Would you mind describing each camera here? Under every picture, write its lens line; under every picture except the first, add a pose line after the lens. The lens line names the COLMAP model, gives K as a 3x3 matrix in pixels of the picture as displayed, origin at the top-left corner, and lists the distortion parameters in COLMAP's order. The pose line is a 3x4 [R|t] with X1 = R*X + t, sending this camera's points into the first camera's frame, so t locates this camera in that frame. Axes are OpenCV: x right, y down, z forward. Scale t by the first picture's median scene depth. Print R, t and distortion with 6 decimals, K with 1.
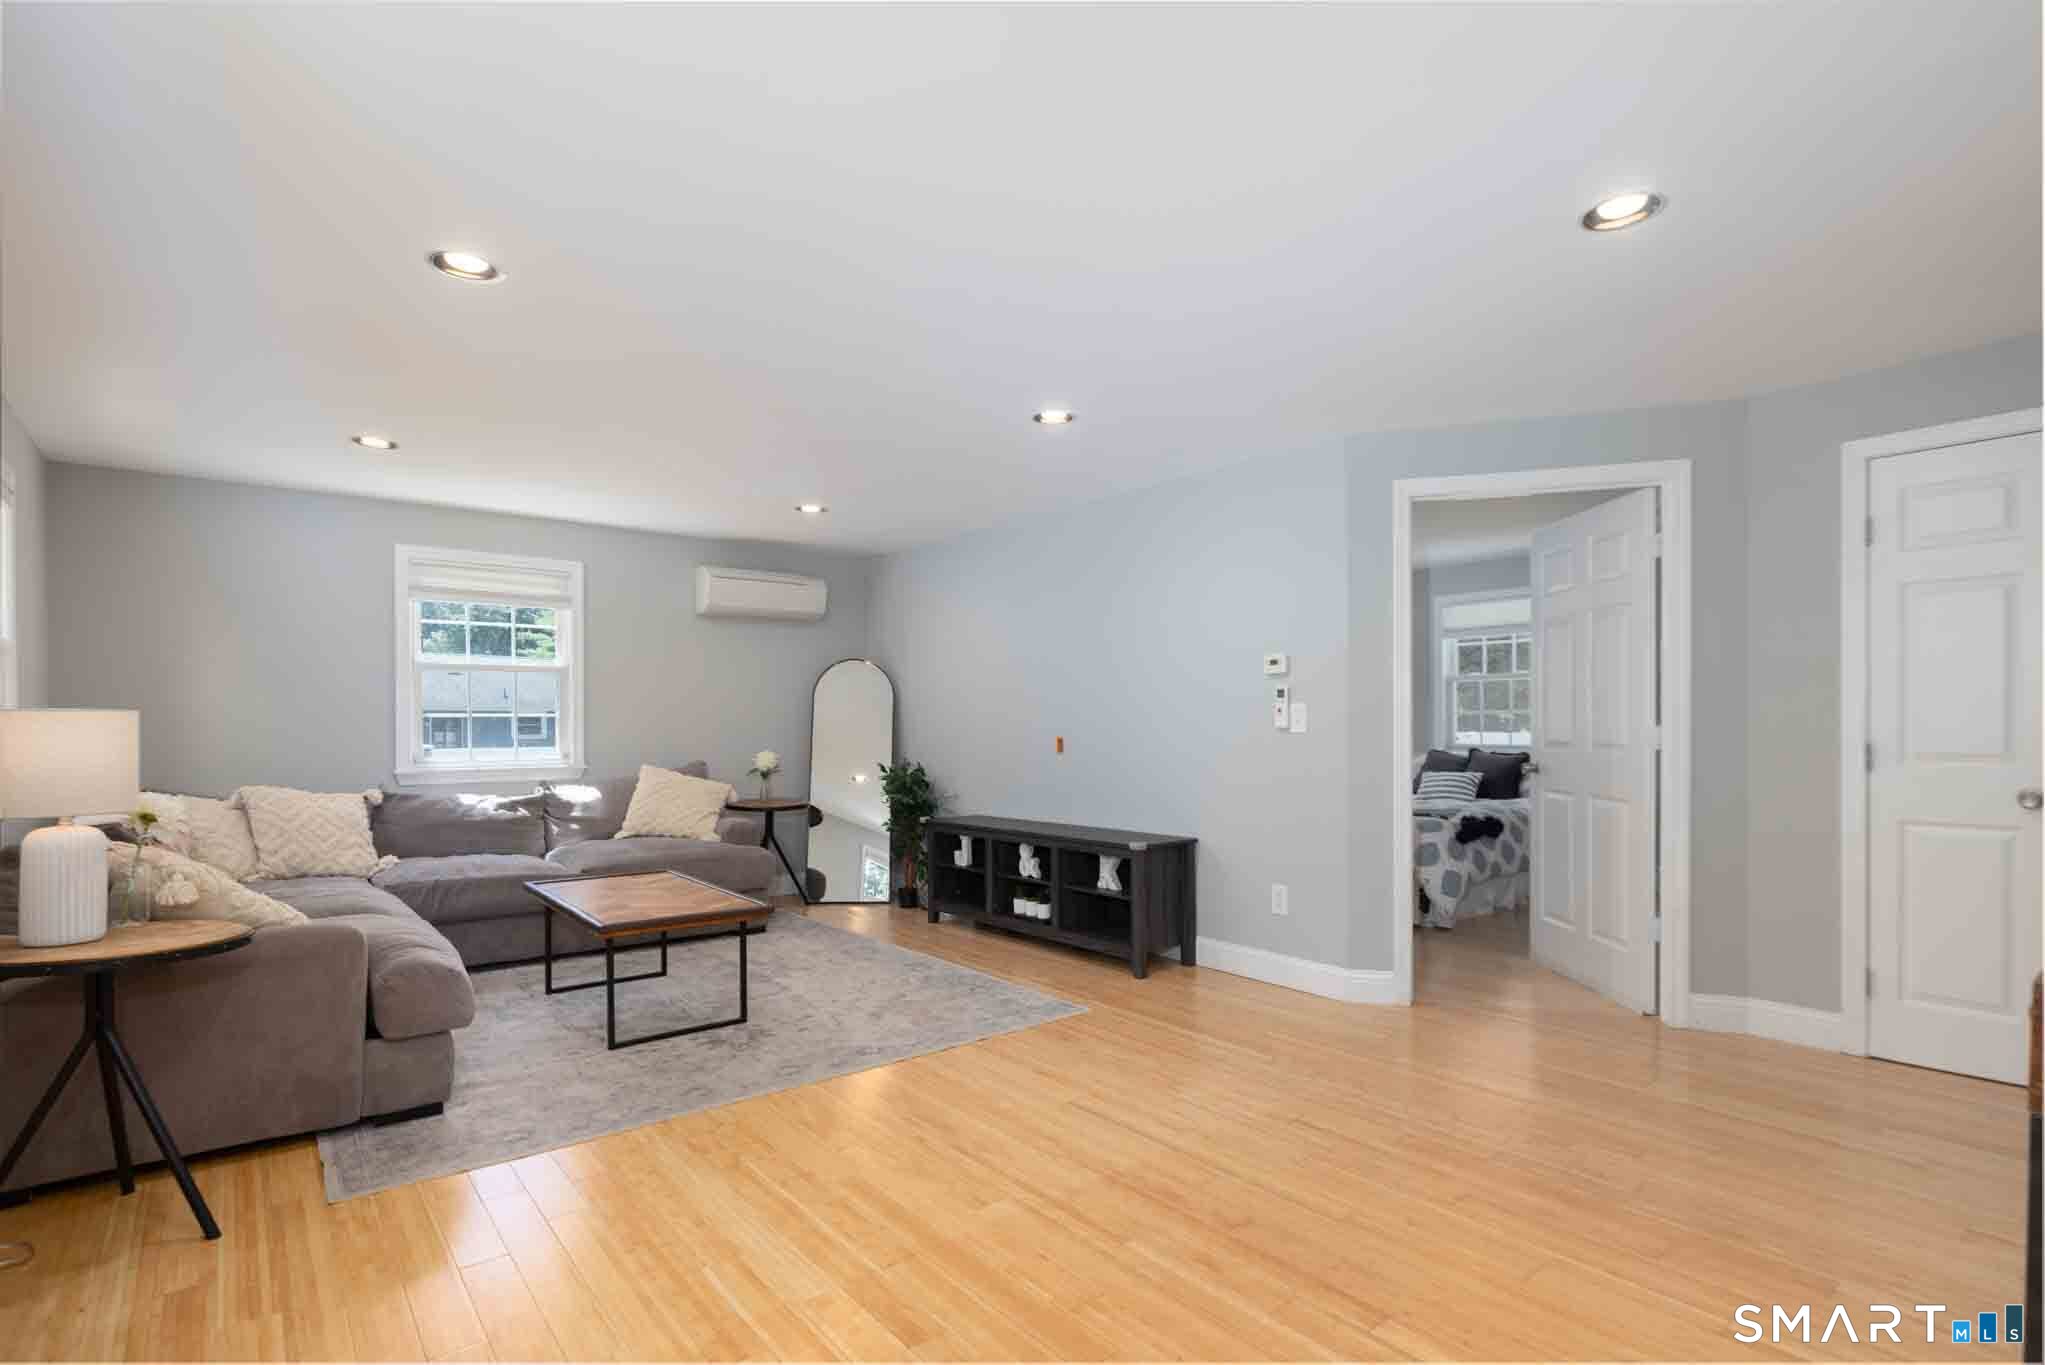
lens RADIAL K [[885.7, 0, 1018.7], [0, 885.7, 729.0], [0, 0, 1]] dist [-0.001728, -0.000262]
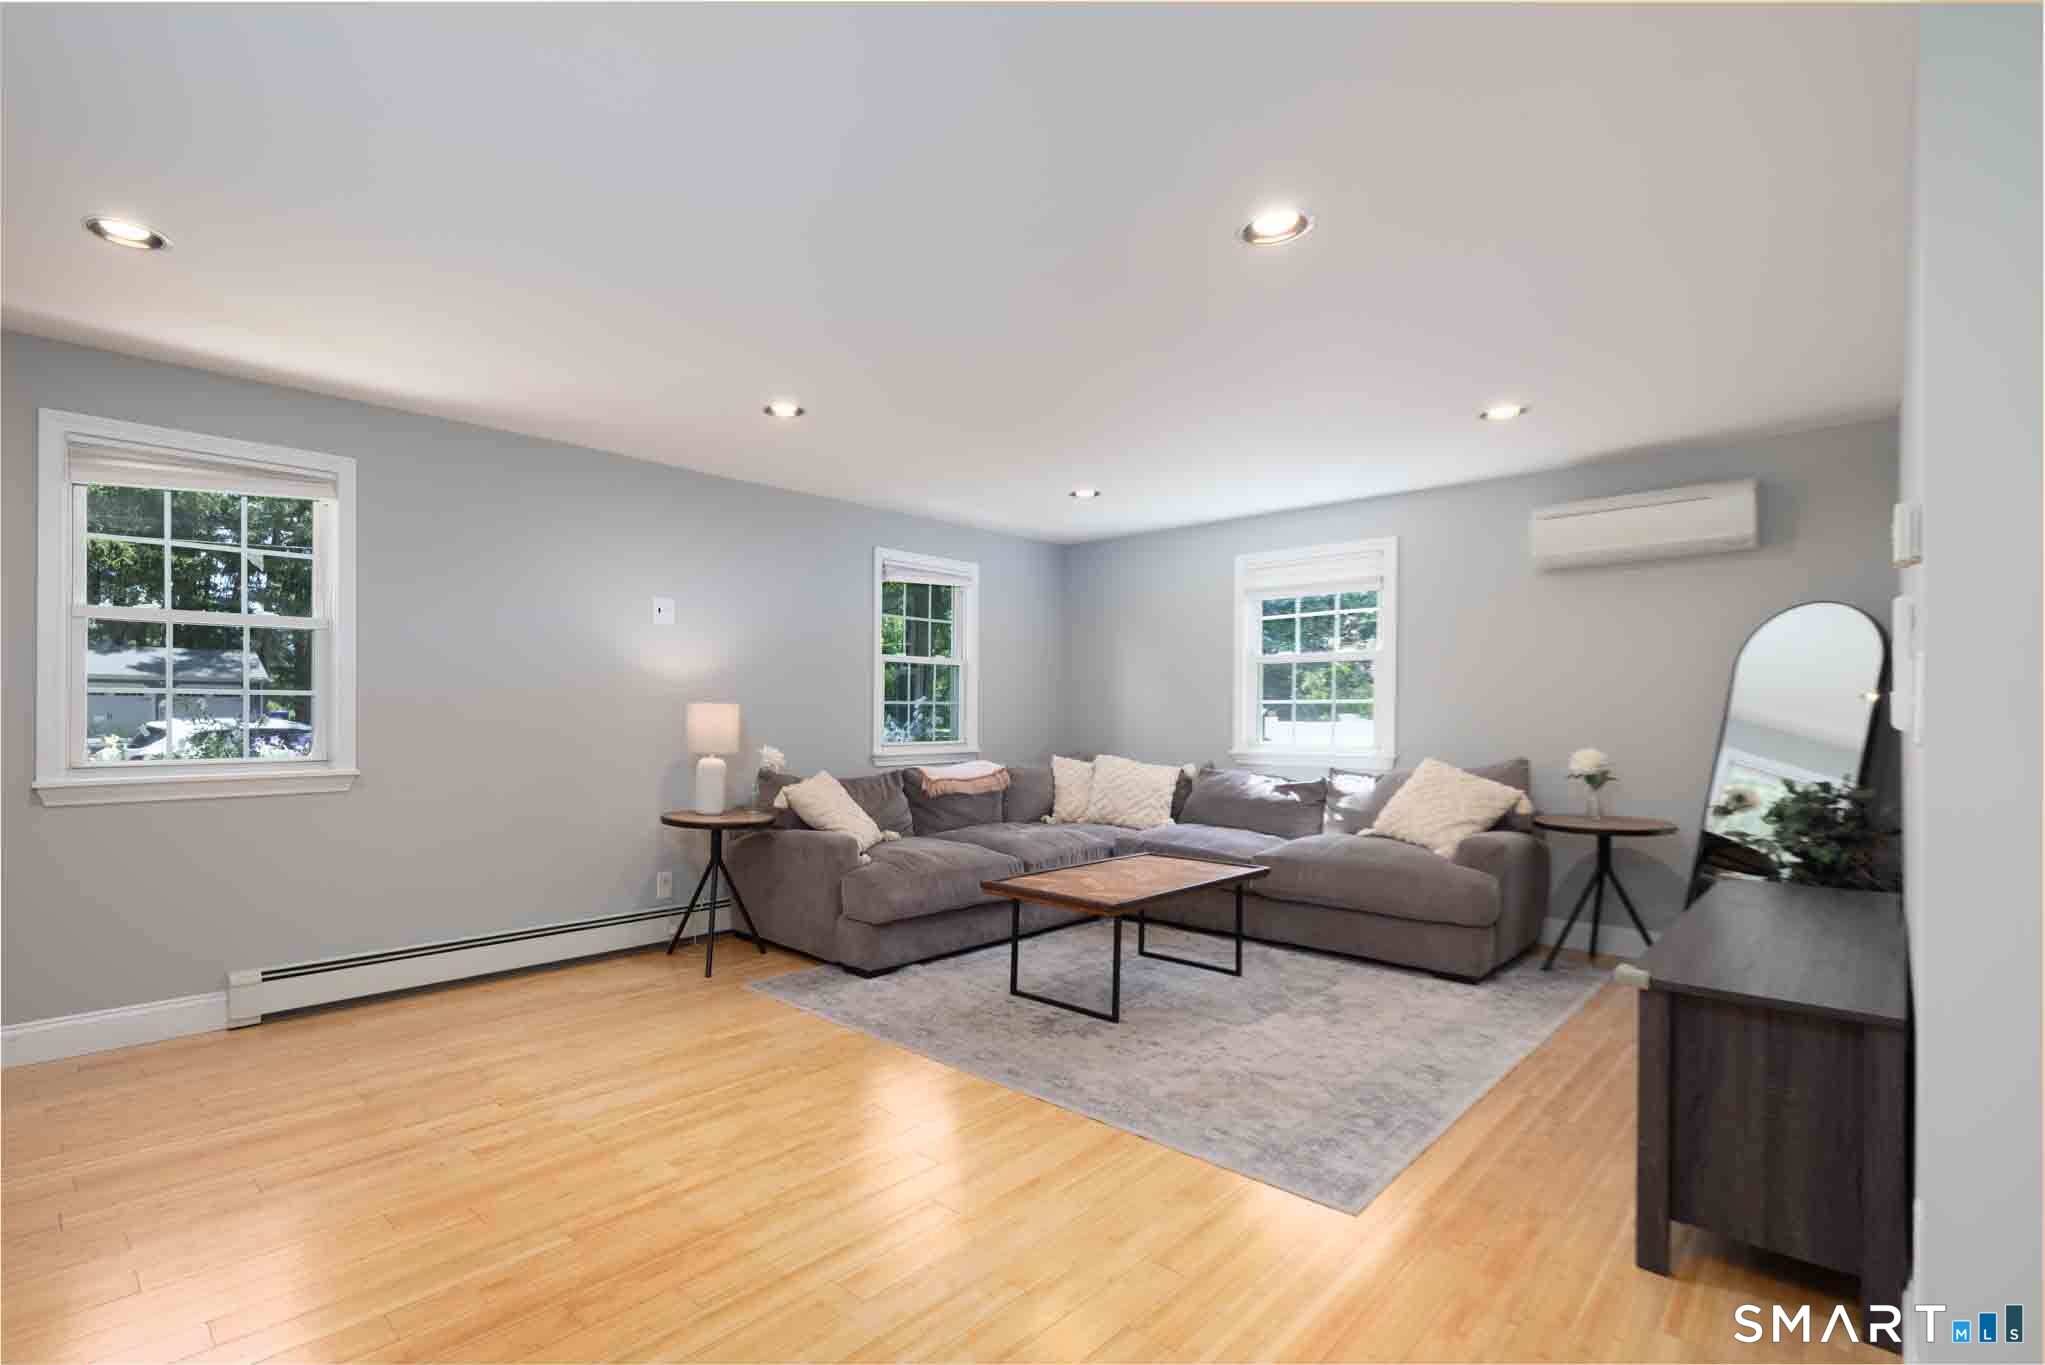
lens RADIAL K [[1006.5, 0, 1103.9], [0, 1006.5, 717.8], [0, 0, 1]] dist [-0.004155, -0.000282]
pose [[0.166611, 0.005738, -0.986006, 0.564377], [-0.005965, 0.999971, 0.004812, -0.001781], [0.986005, 0.005079, 0.166640, 0.601356]]
